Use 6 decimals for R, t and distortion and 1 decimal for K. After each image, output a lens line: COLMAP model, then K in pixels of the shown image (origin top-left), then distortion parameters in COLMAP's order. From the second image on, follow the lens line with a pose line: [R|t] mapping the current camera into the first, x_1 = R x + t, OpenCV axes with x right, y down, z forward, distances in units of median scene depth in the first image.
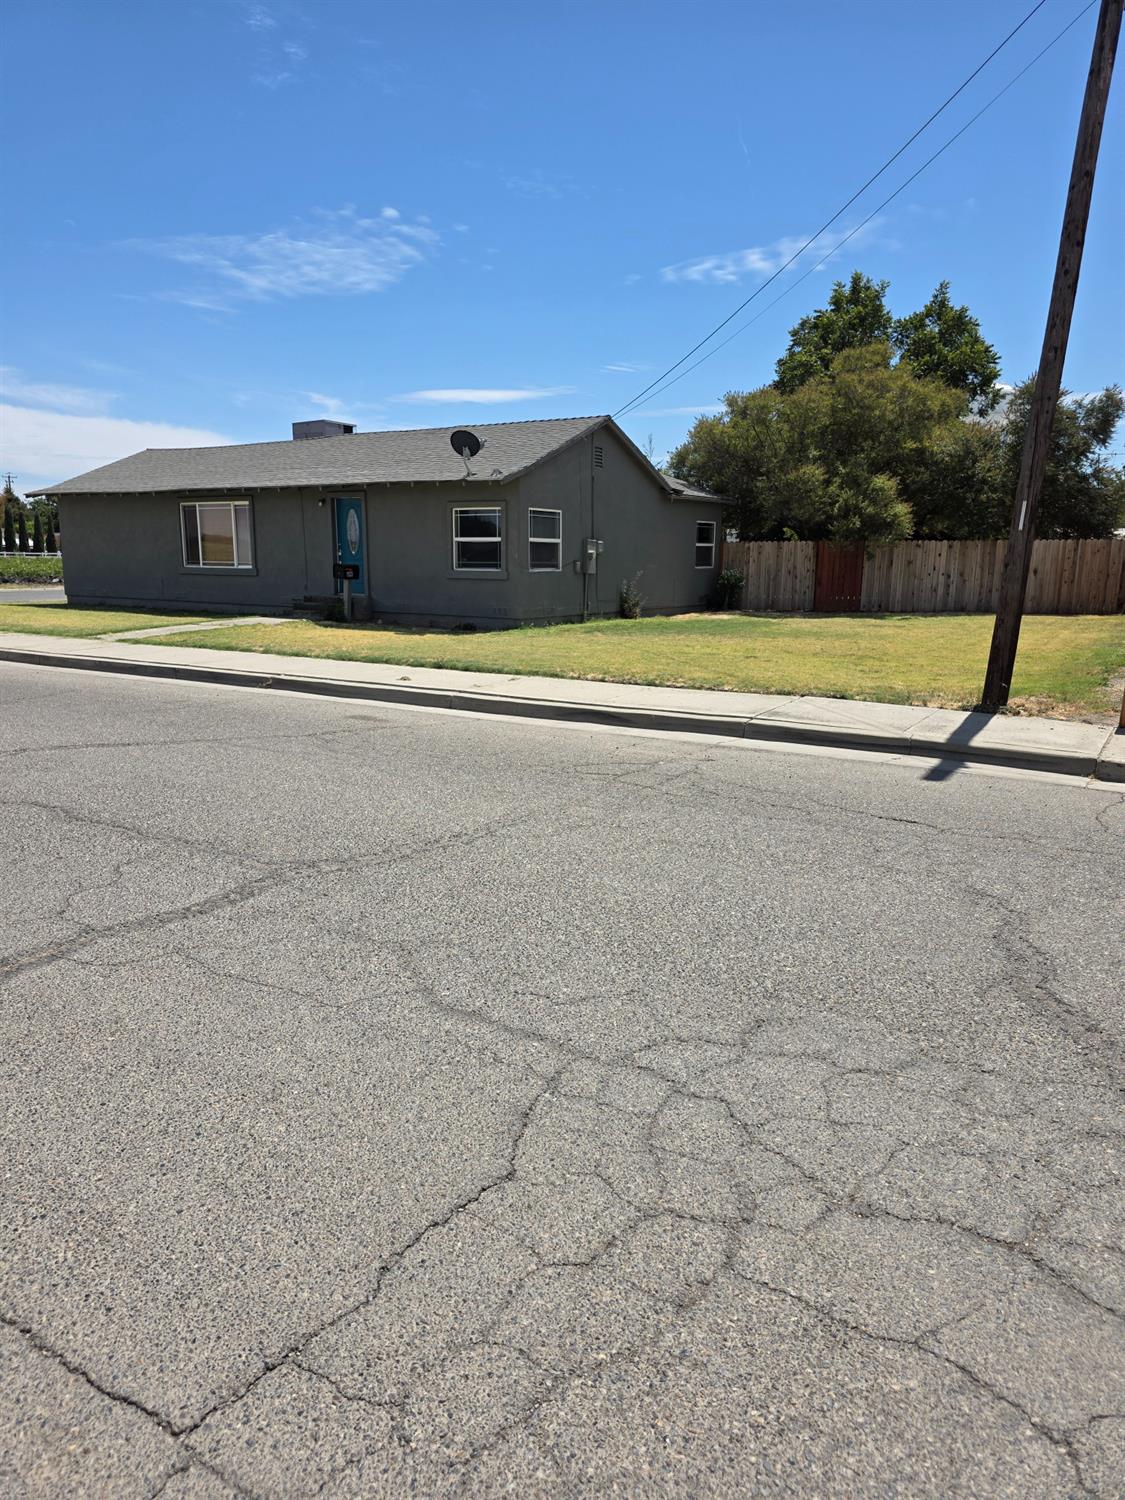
lens RADIAL K [[1022.8, 0, 557.0], [0, 1022.8, 741.0], [0, 0, 1]] dist [0.063908, -0.051208]
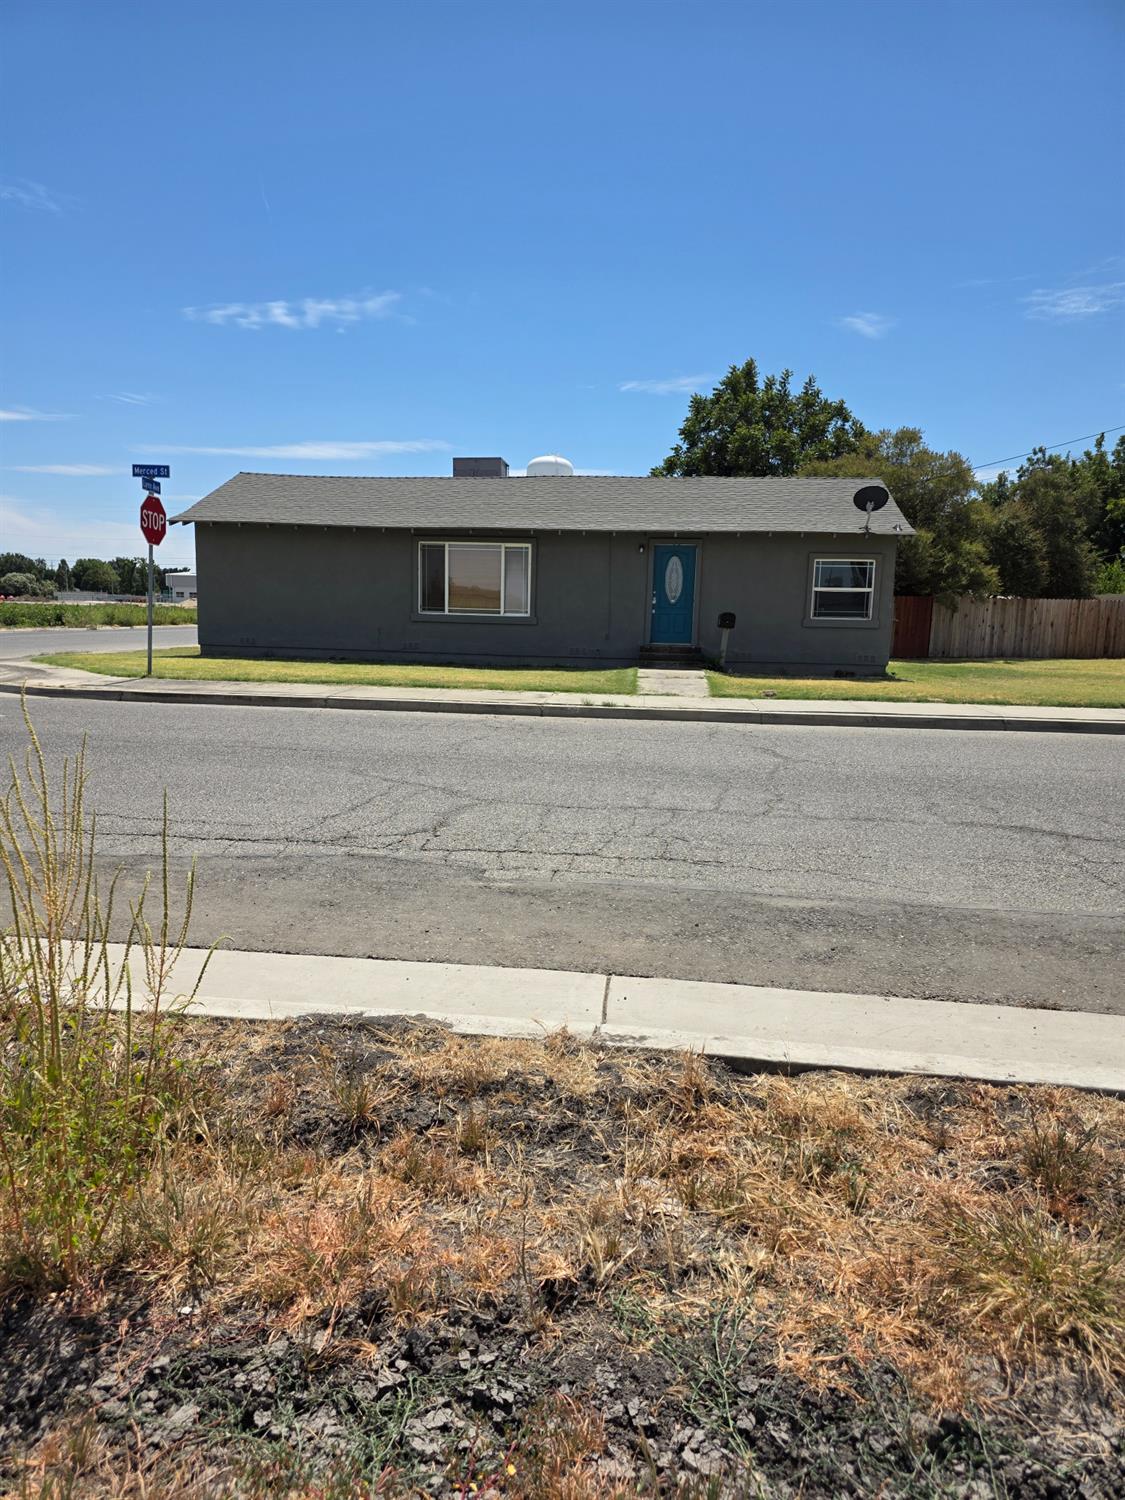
lens RADIAL K [[1022.8, 0, 557.0], [0, 1022.8, 741.0], [0, 0, 1]] dist [0.063908, -0.051208]
pose [[0.885171, -0.046310, 0.462955, -0.637647], [0.068781, 0.997126, -0.031766, -0.024510], [-0.460153, 0.059961, 0.885813, 0.174406]]
